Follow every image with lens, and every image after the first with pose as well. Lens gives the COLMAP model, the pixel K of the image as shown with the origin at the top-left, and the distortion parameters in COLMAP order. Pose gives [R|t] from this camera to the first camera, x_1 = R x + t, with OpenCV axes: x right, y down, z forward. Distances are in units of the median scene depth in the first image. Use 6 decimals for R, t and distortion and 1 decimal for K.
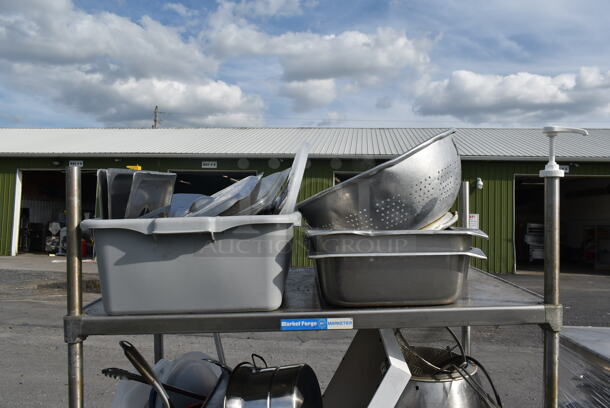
lens RADIAL K [[463.7, 0, 306.5], [0, 463.7, 200.1], [0, 0, 1]] dist [-0.029730, 0.011281]
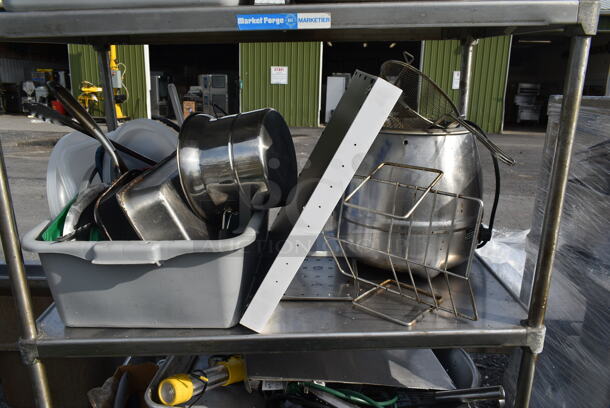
lens RADIAL K [[463.7, 0, 308.2], [0, 463.7, 202.1], [0, 0, 1]] dist [-0.029730, 0.011281]
pose [[0.999561, -0.006442, 0.028915, 0.030335], [-0.002196, 0.957272, 0.289182, 0.260856], [-0.029542, -0.289119, 0.956837, 0.138071]]
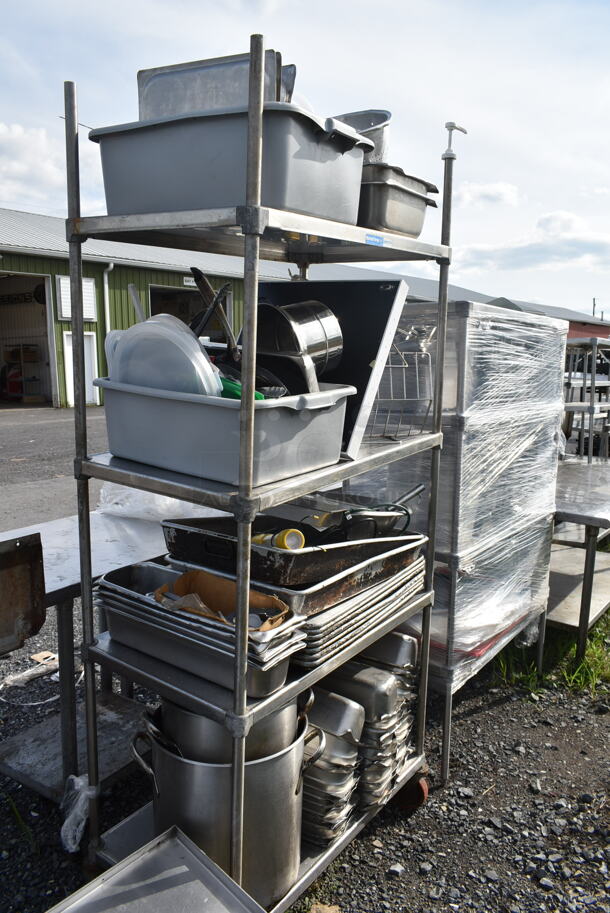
lens RADIAL K [[694.1, 0, 305.9], [0, 694.1, 461.5], [0, 0, 1]] dist [-0.029730, 0.011281]
pose [[0.549364, -0.149518, 0.822097, -1.355002], [-0.022019, 0.980928, 0.193119, 0.389375], [-0.835293, -0.124195, 0.535595, 0.066340]]
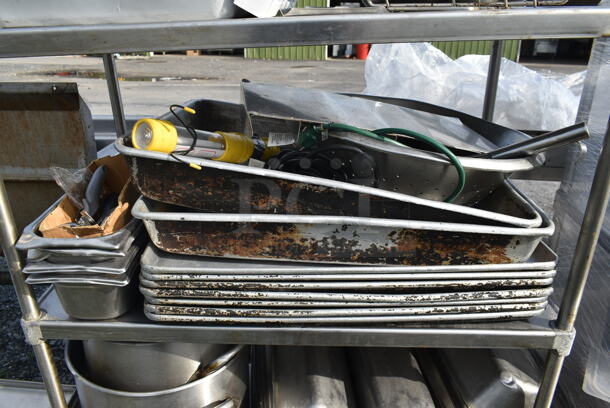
lens RADIAL K [[463.7, 0, 305.5], [0, 463.7, 199.3], [0, 0, 1]] dist [-0.029730, 0.011281]
pose [[0.999903, -0.012376, 0.006424, 0.016586], [0.008834, 0.918700, 0.394858, 0.662435], [-0.010788, -0.394763, 0.918720, 0.219855]]
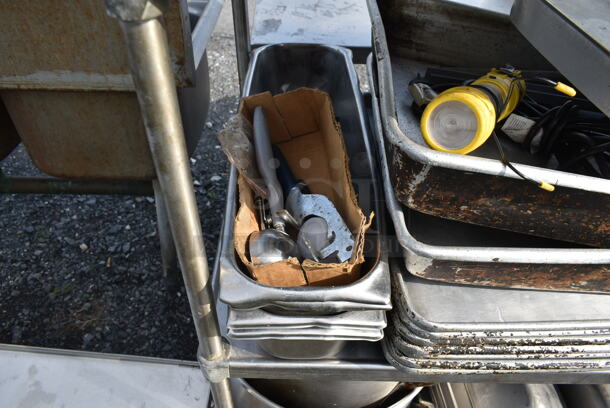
lens RADIAL K [[463.7, 0, 308.9], [0, 463.7, 203.4], [0, 0, 1]] dist [-0.029730, 0.011281]
pose [[0.999254, -0.005446, 0.038240, -0.323965], [-0.022138, 0.730511, 0.682542, 0.638073], [-0.031652, -0.682880, 0.729845, 0.549856]]
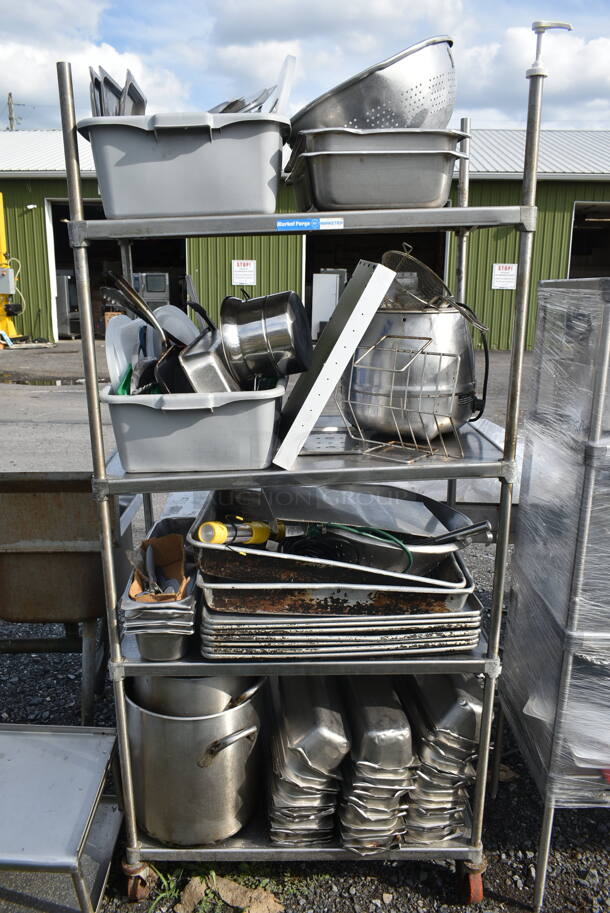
lens RADIAL K [[694.1, 0, 304.5], [0, 694.1, 453.6], [0, 0, 1]] dist [-0.029730, 0.011281]
pose [[0.998295, -0.024938, 0.052772, -0.069099], [0.009310, 0.960587, 0.277822, 0.260291], [-0.057620, -0.276857, 0.959182, -0.537249]]
